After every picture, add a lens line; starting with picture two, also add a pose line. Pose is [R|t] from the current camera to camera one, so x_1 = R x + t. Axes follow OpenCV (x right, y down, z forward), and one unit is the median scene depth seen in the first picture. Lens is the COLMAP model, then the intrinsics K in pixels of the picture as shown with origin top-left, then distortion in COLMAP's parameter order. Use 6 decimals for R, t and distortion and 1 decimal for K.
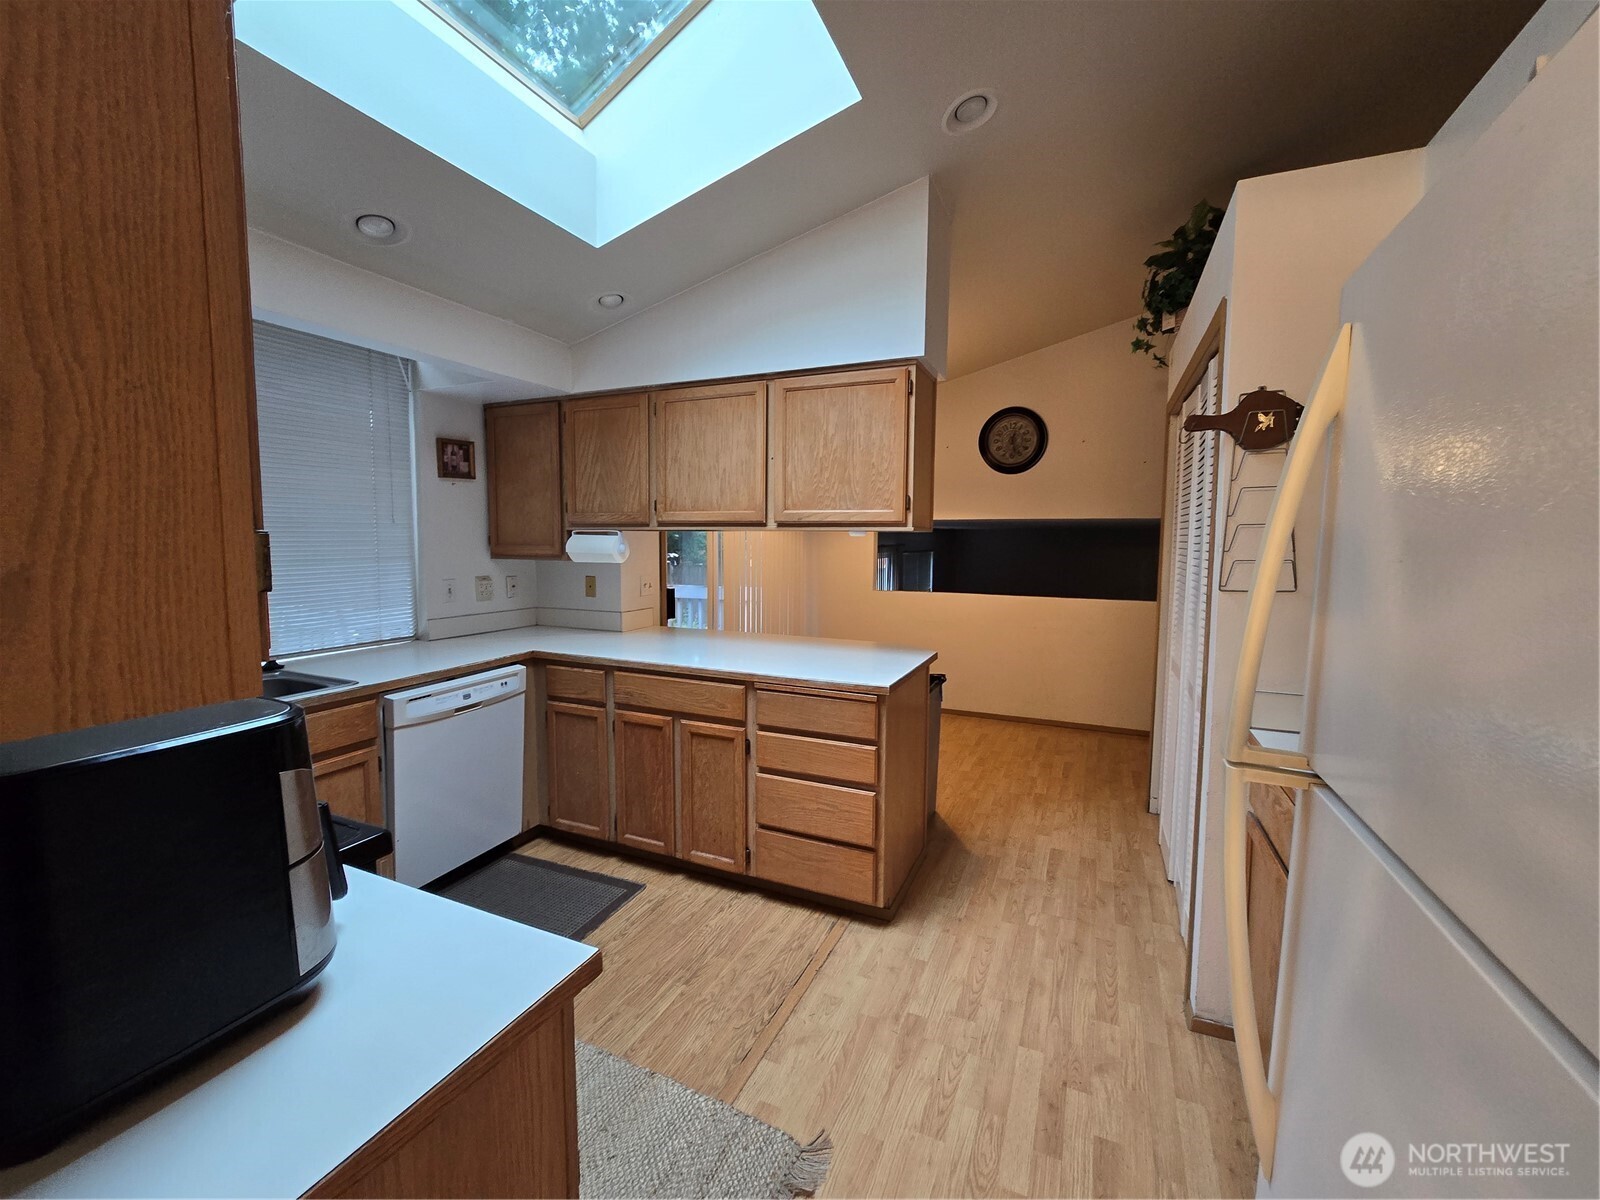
lens RADIAL K [[659.9, 0, 798.1], [0, 659.9, 605.2], [0, 0, 1]] dist [0.000937, 0.000197]
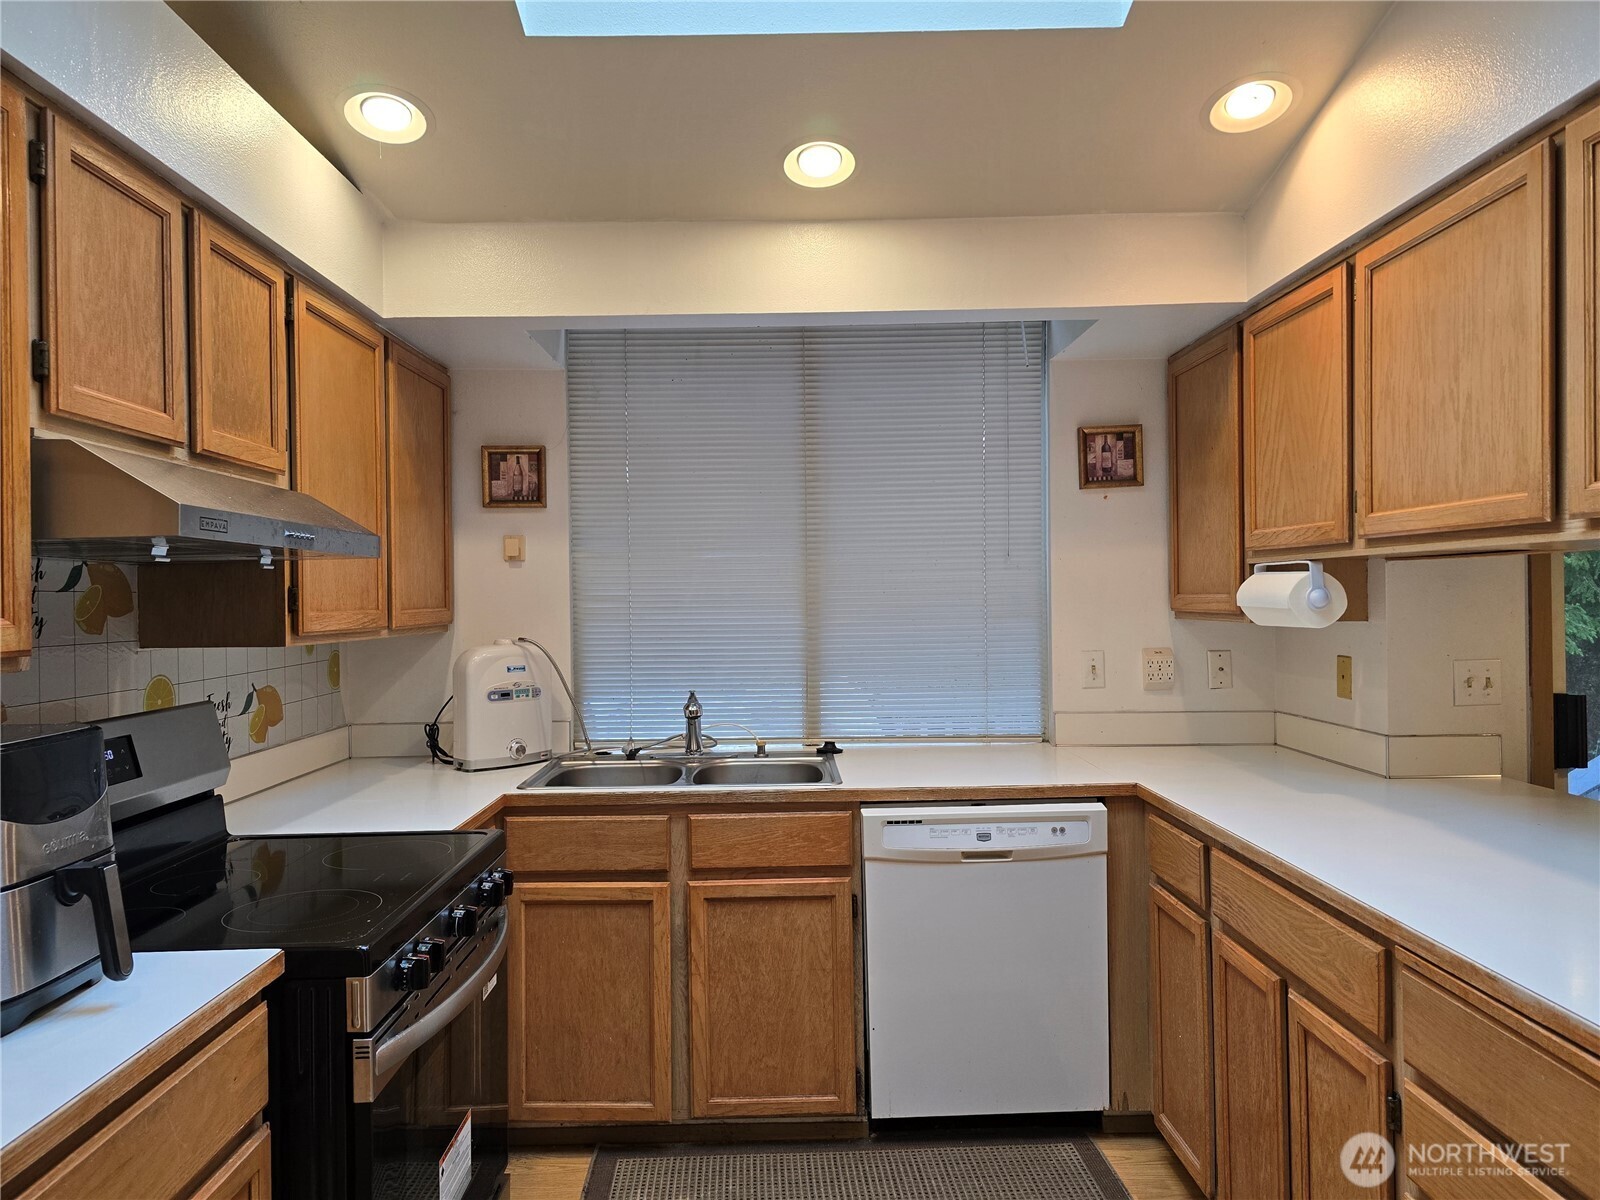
lens RADIAL K [[1068.3, 0, 786.6], [0, 1068.3, 596.9], [0, 0, 1]] dist [0.045860, -0.037142]
pose [[0.406826, -0.011550, -0.913433, 0.307546], [-0.077650, 0.995864, -0.047176, -0.021325], [0.910200, 0.090120, 0.404246, 0.362498]]
